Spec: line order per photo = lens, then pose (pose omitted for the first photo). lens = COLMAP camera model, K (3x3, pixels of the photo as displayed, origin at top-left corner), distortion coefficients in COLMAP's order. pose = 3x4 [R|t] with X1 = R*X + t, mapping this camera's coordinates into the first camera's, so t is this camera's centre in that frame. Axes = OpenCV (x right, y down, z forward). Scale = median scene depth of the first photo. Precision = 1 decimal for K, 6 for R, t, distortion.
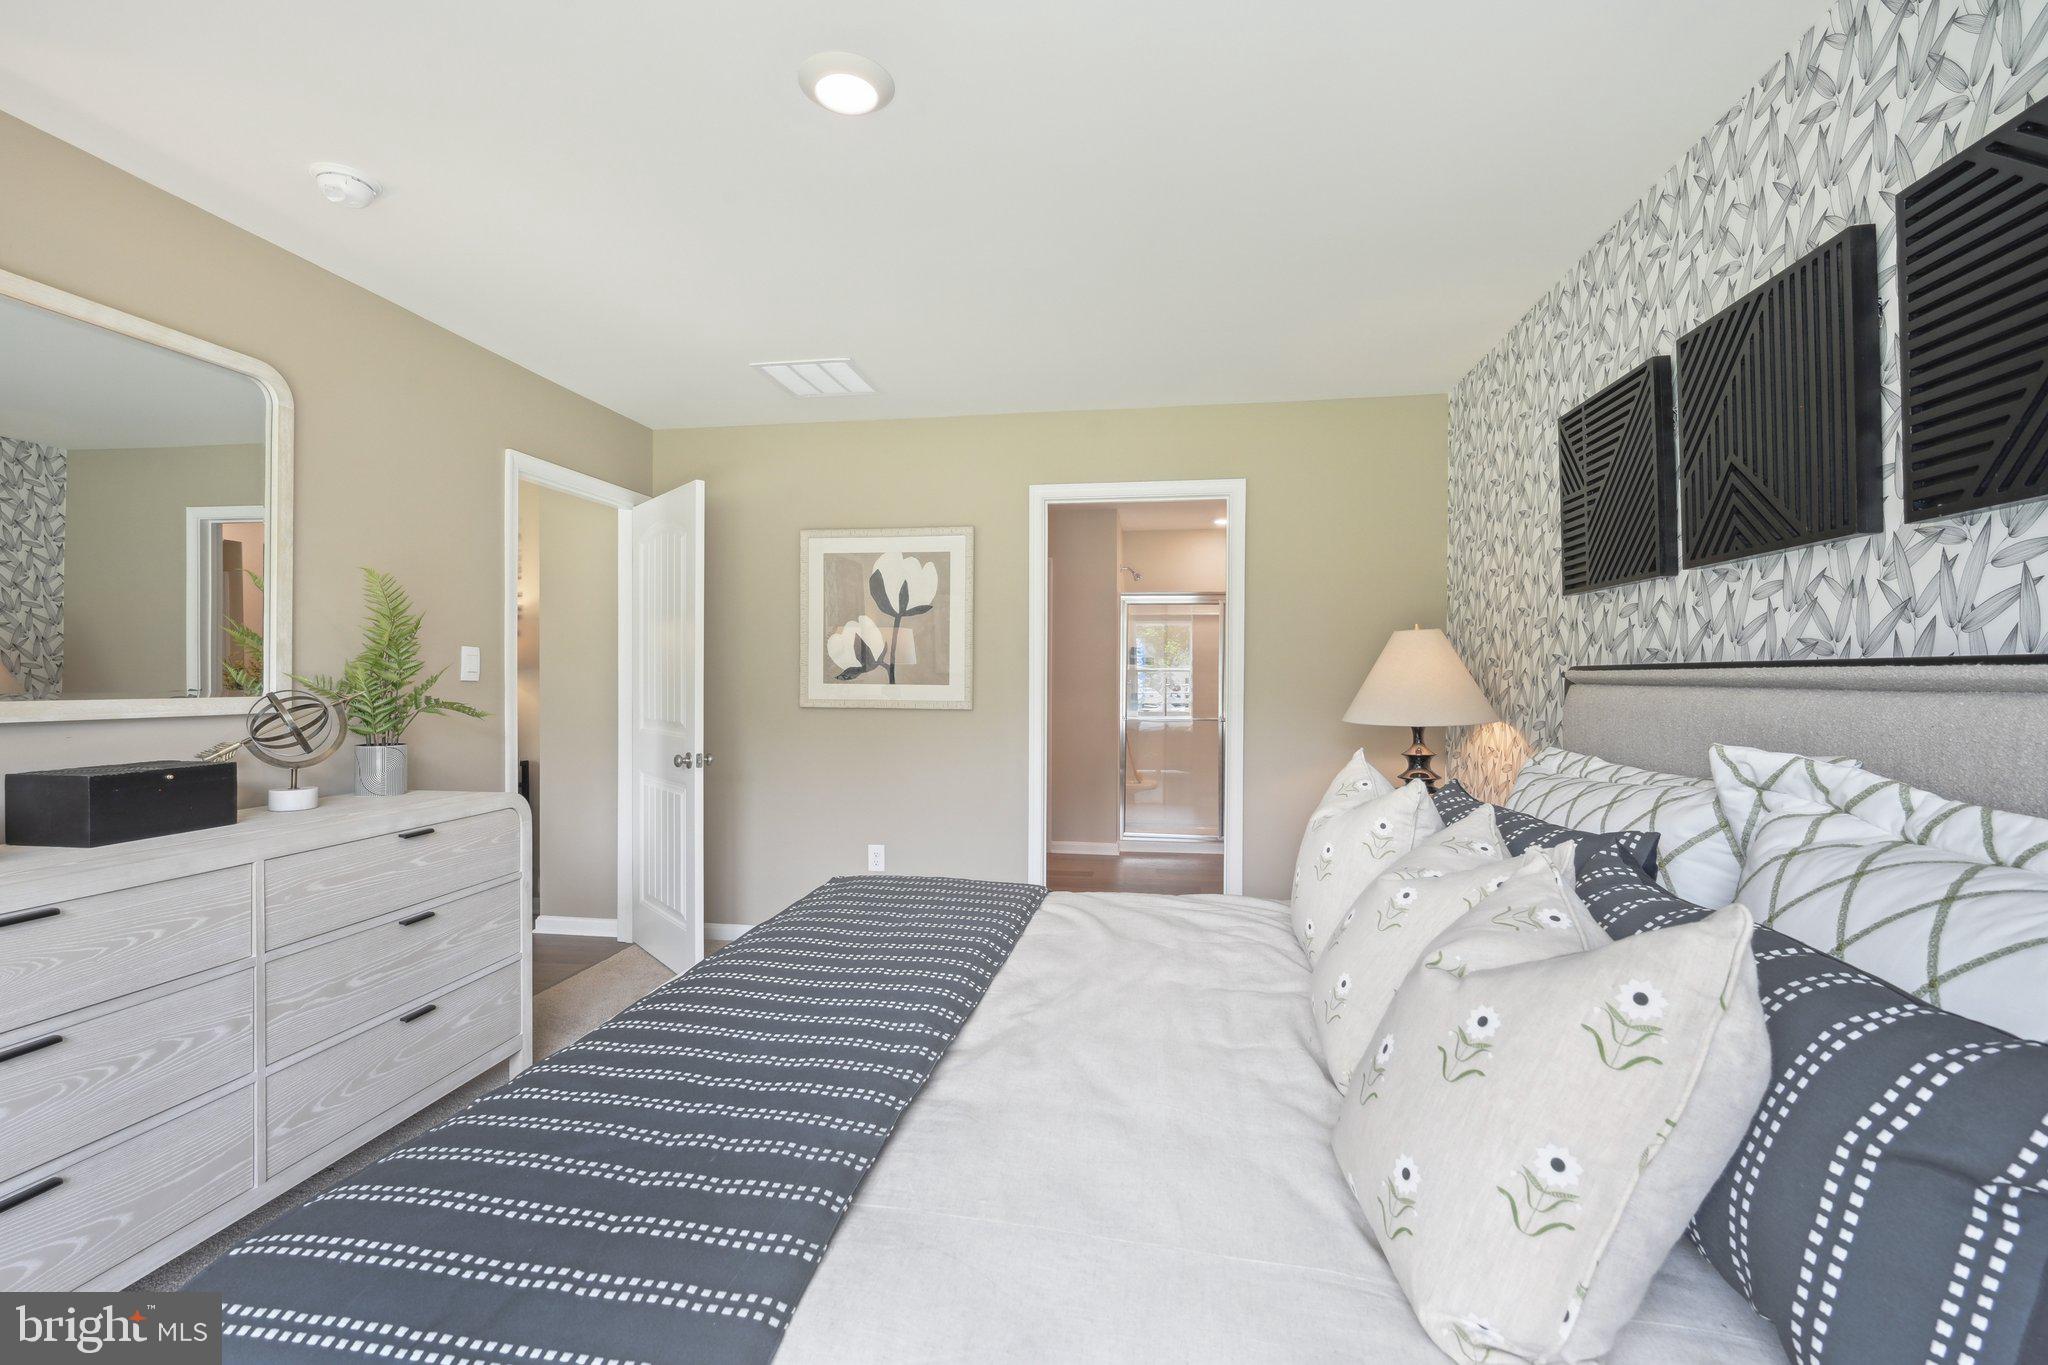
lens RADIAL K [[900.7, 0, 1027.9], [0, 900.7, 678.3], [0, 0, 1]] dist [-0.005606, 0.000945]
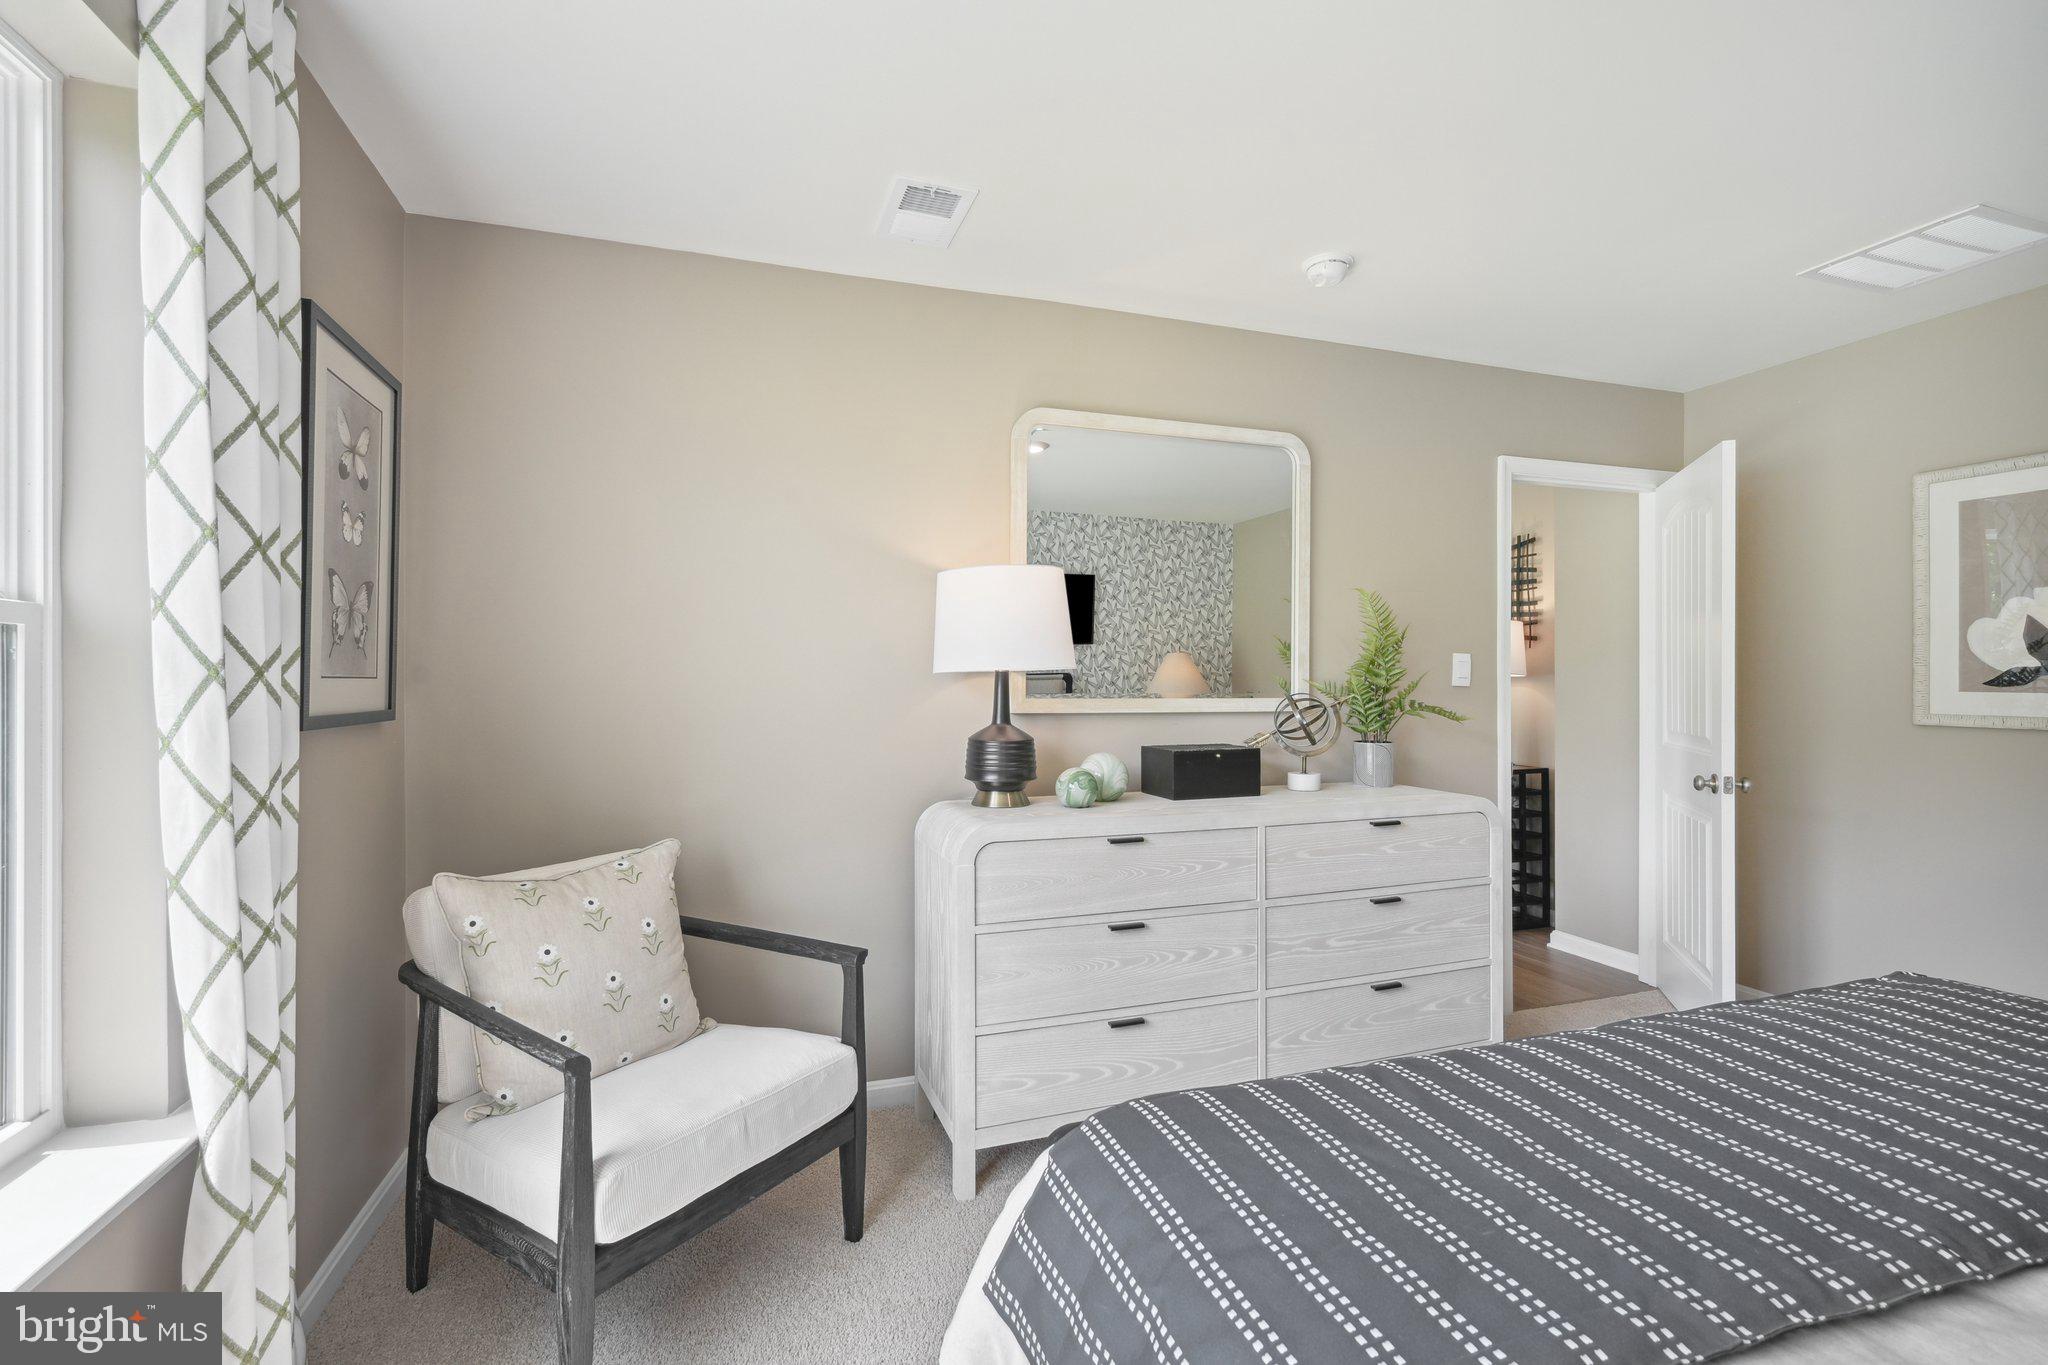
lens RADIAL K [[900.7, 0, 1021.7], [0, 900.7, 678.2], [0, 0, 1]] dist [-0.005606, 0.000945]
pose [[0.444891, -0.004695, -0.895573, 0.112366], [-0.000762, 0.999984, -0.005621, -0.000181], [0.895585, 0.003184, 0.444880, 0.097715]]
